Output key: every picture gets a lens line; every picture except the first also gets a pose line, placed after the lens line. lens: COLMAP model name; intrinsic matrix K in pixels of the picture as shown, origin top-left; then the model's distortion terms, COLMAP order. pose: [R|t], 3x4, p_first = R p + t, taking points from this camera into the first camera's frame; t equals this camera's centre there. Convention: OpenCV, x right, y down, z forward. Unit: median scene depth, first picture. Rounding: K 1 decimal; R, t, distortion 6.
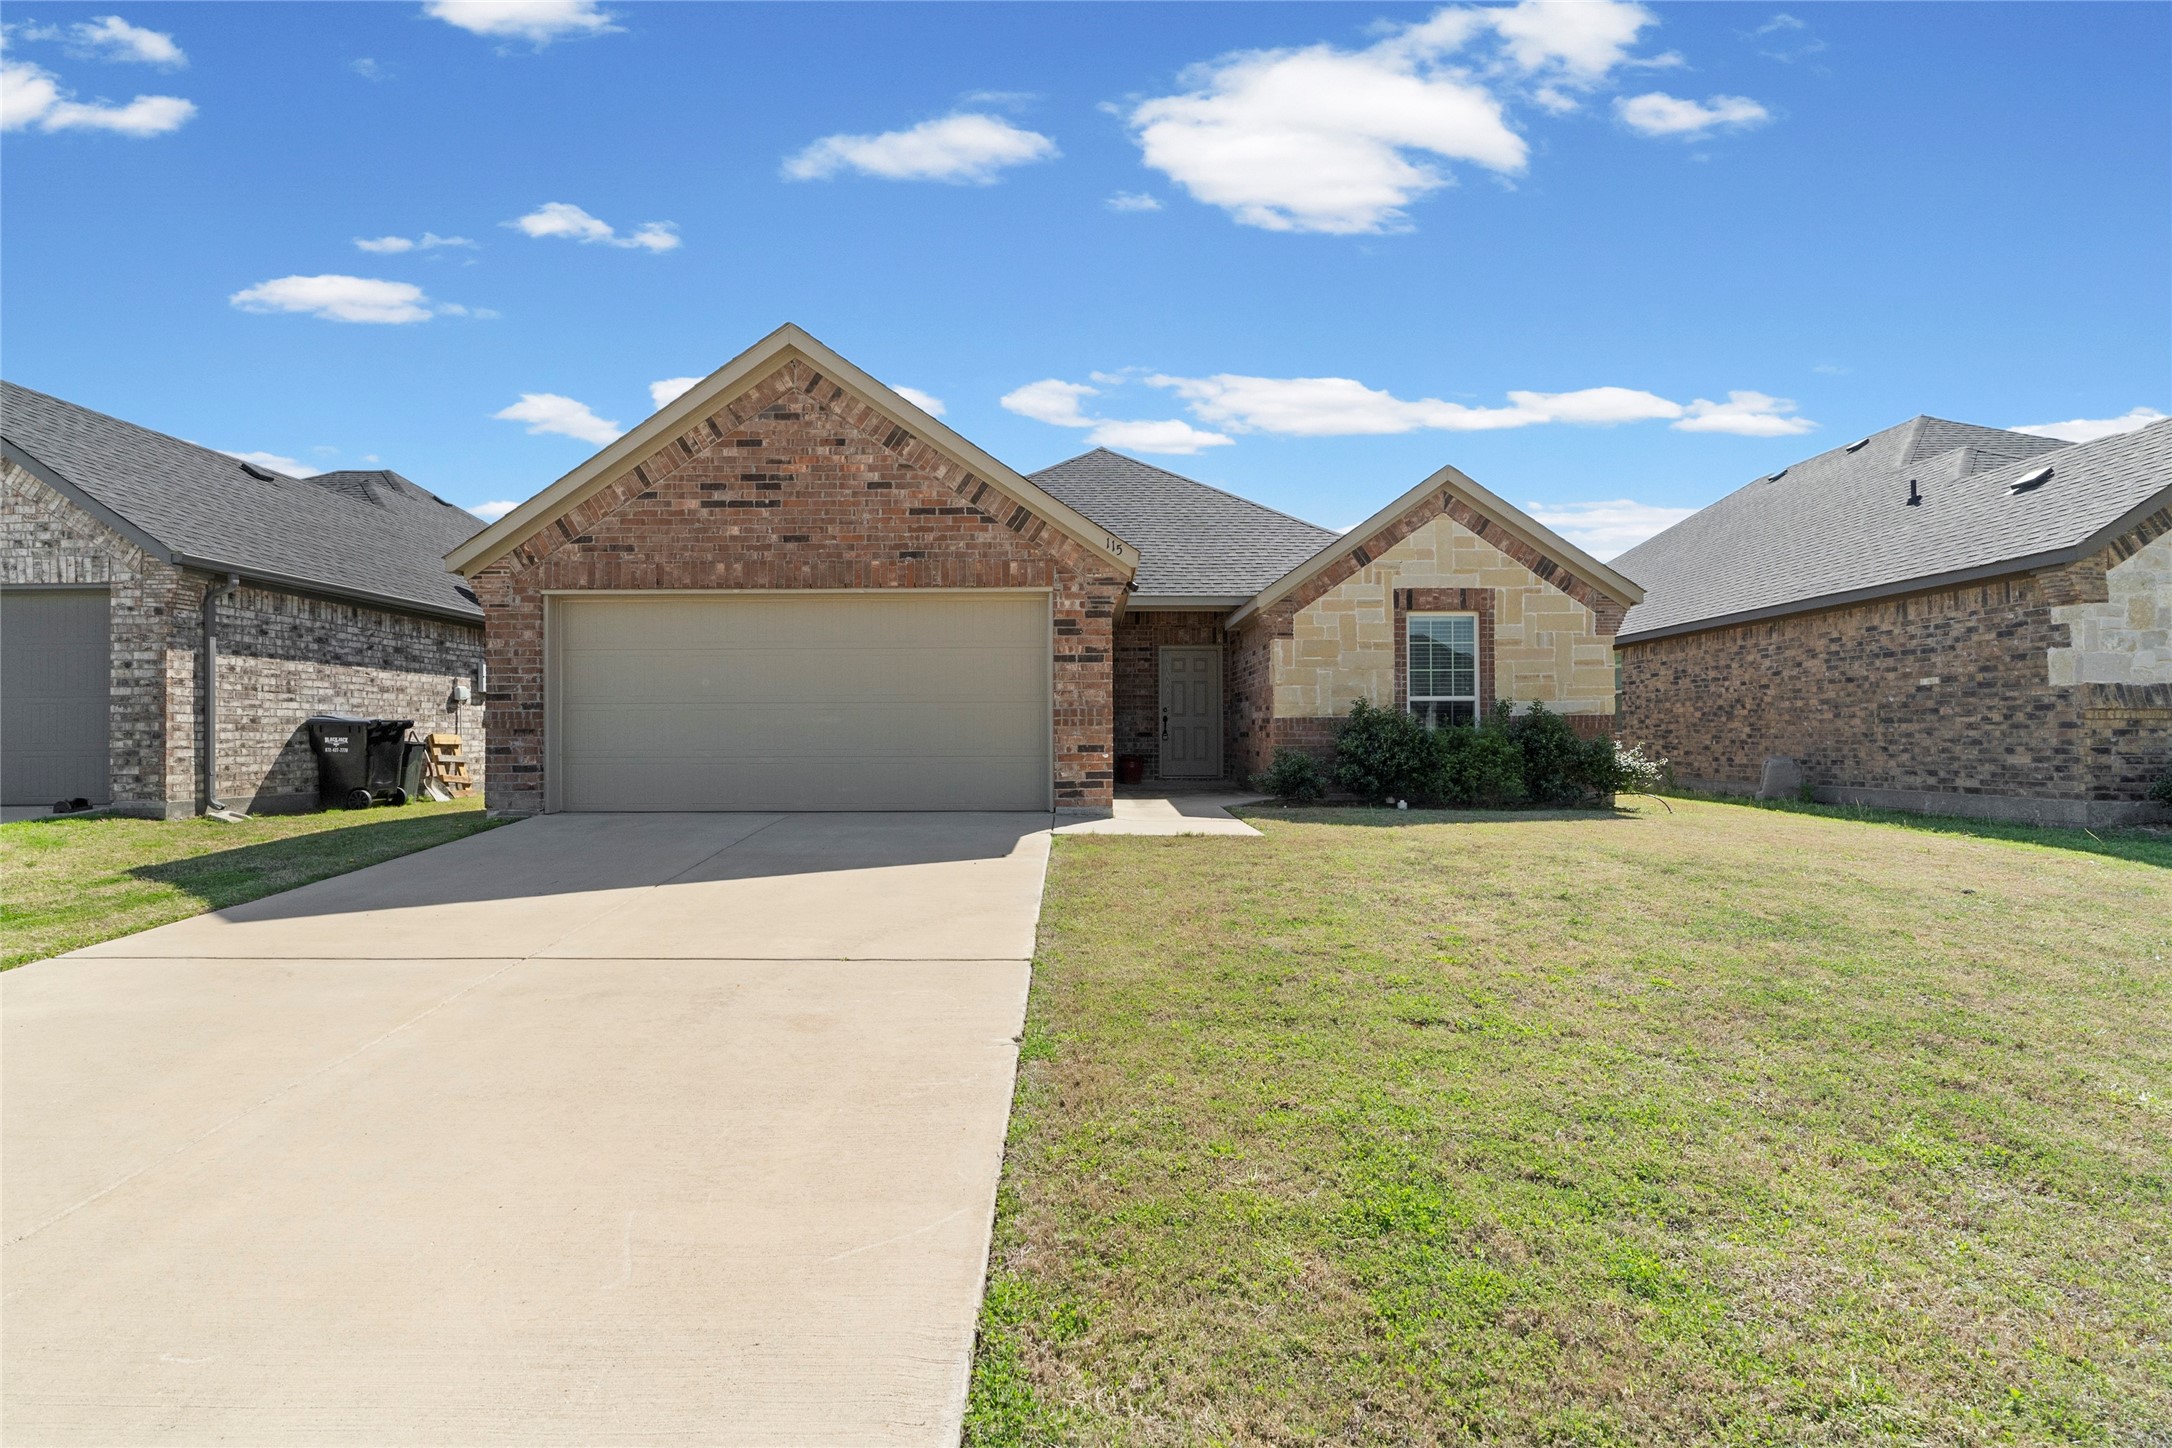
lens RADIAL K [[990.0, 0, 1080.1], [0, 990.0, 710.4], [0, 0, 1]] dist [-0.005661, 0.000089]
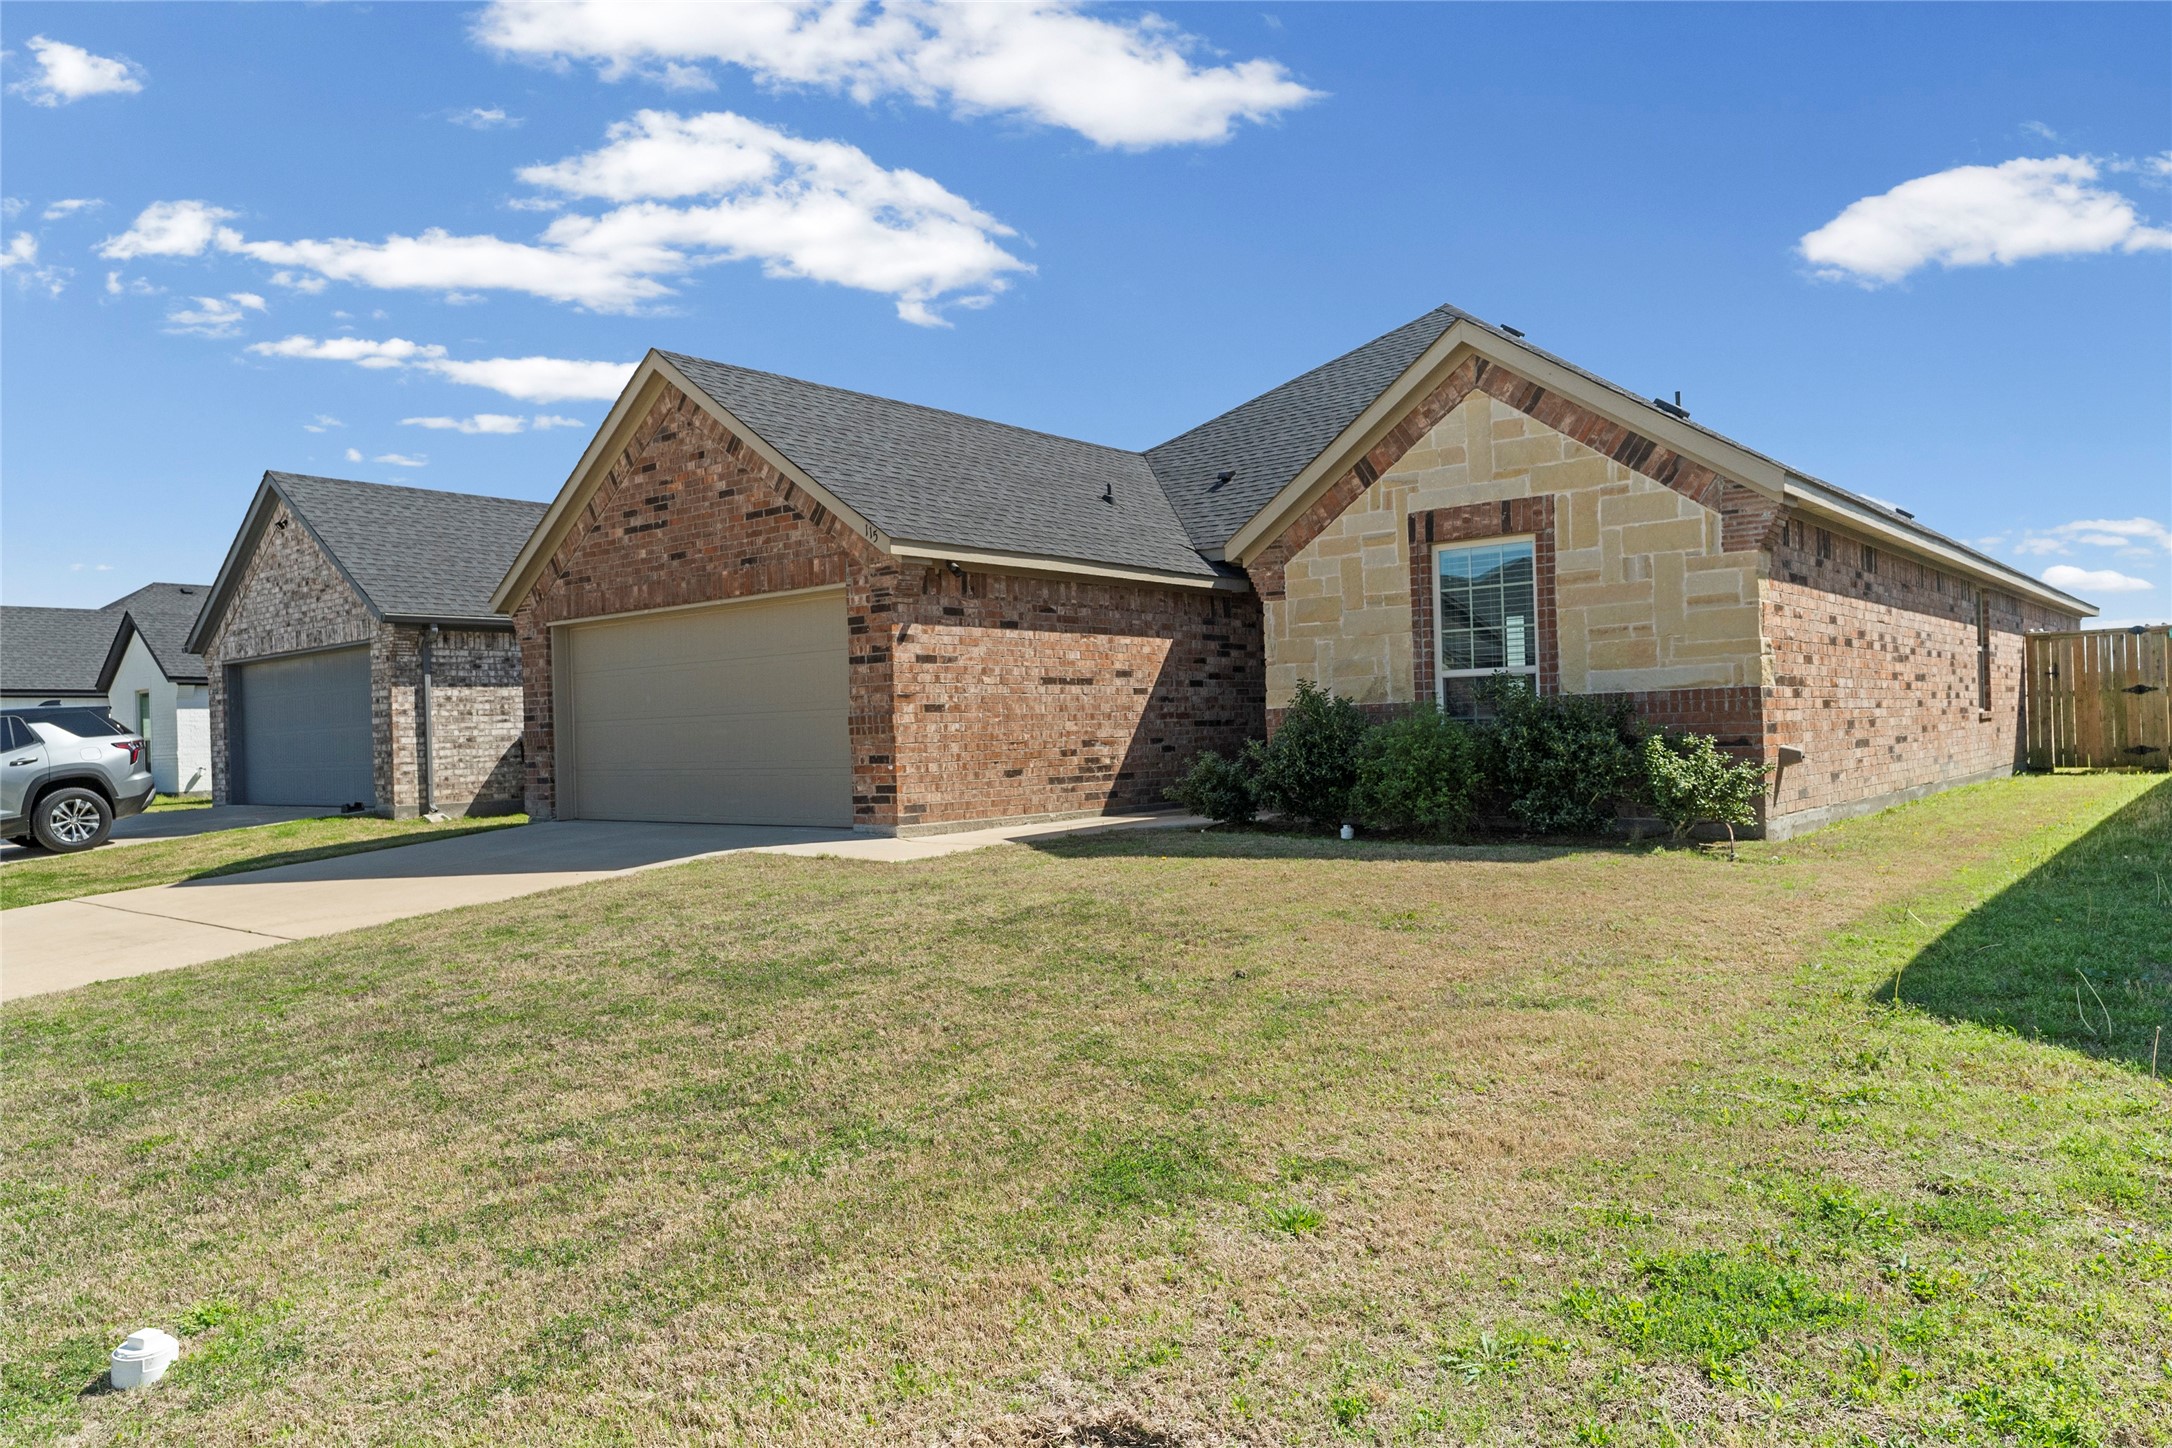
lens RADIAL K [[1463.3, 0, 1086.6], [0, 1463.3, 686.3], [0, 0, 1]] dist [0.026647, -0.000415]
pose [[0.765019, -0.038620, -0.642849, 0.961850], [0.044997, 0.998966, -0.006466, -0.009941], [0.642434, -0.023979, 0.765966, 0.104605]]
